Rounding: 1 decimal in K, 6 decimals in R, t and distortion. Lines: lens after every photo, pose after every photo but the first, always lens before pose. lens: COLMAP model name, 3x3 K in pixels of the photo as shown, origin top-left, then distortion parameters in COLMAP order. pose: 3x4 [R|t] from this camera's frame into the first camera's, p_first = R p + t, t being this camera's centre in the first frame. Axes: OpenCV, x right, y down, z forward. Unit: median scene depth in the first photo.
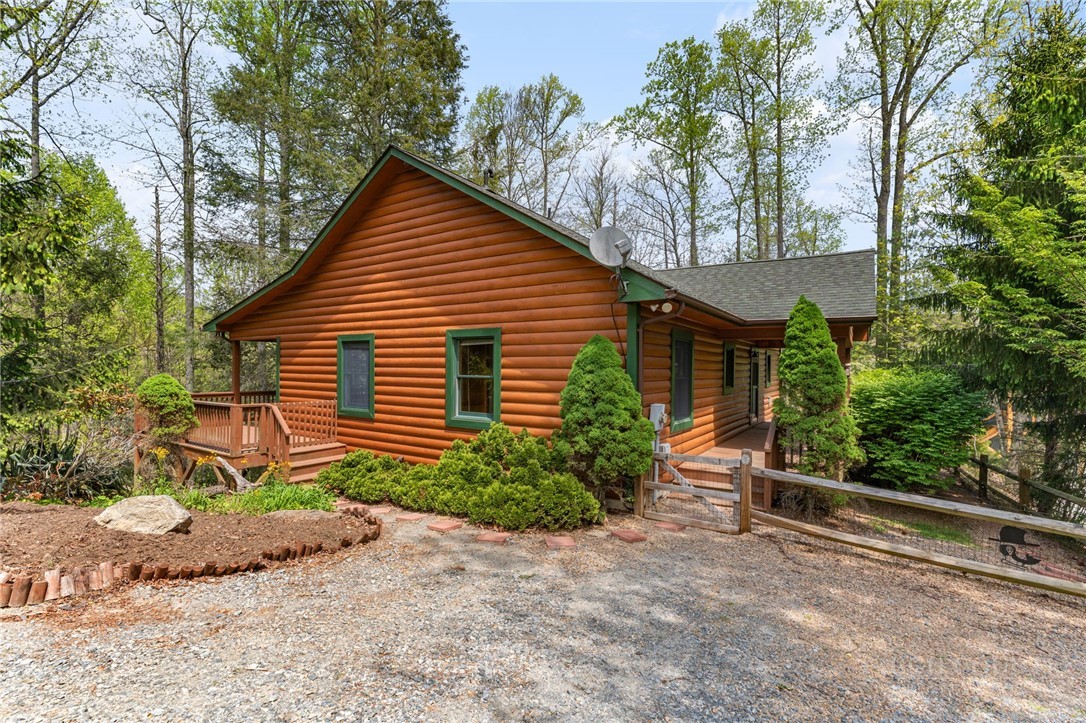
lens RADIAL K [[481.6, 0, 540.7], [0, 481.6, 365.3], [0, 0, 1]] dist [-0.015448, 0.004588]
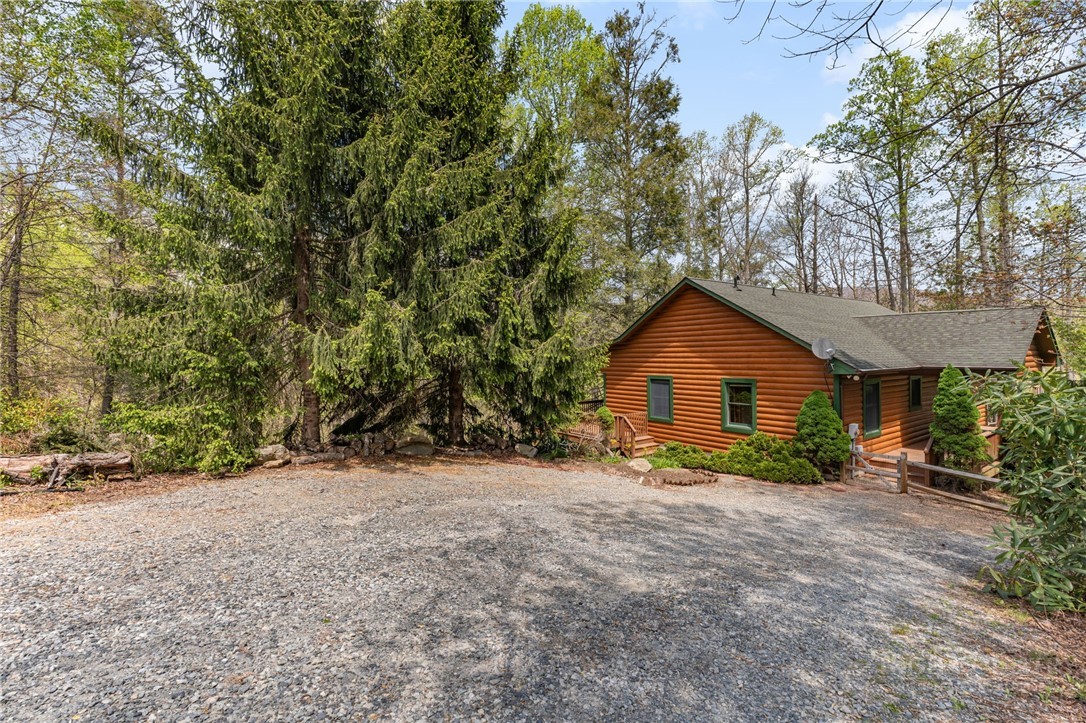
lens RADIAL K [[481.6, 0, 545.0], [0, 481.6, 354.7], [0, 0, 1]] dist [-0.015448, 0.004588]
pose [[0.934863, -0.019808, -0.354455, -0.201928], [0.023737, 0.999696, 0.006739, -0.221351], [0.354213, -0.014714, 0.935049, -1.104843]]
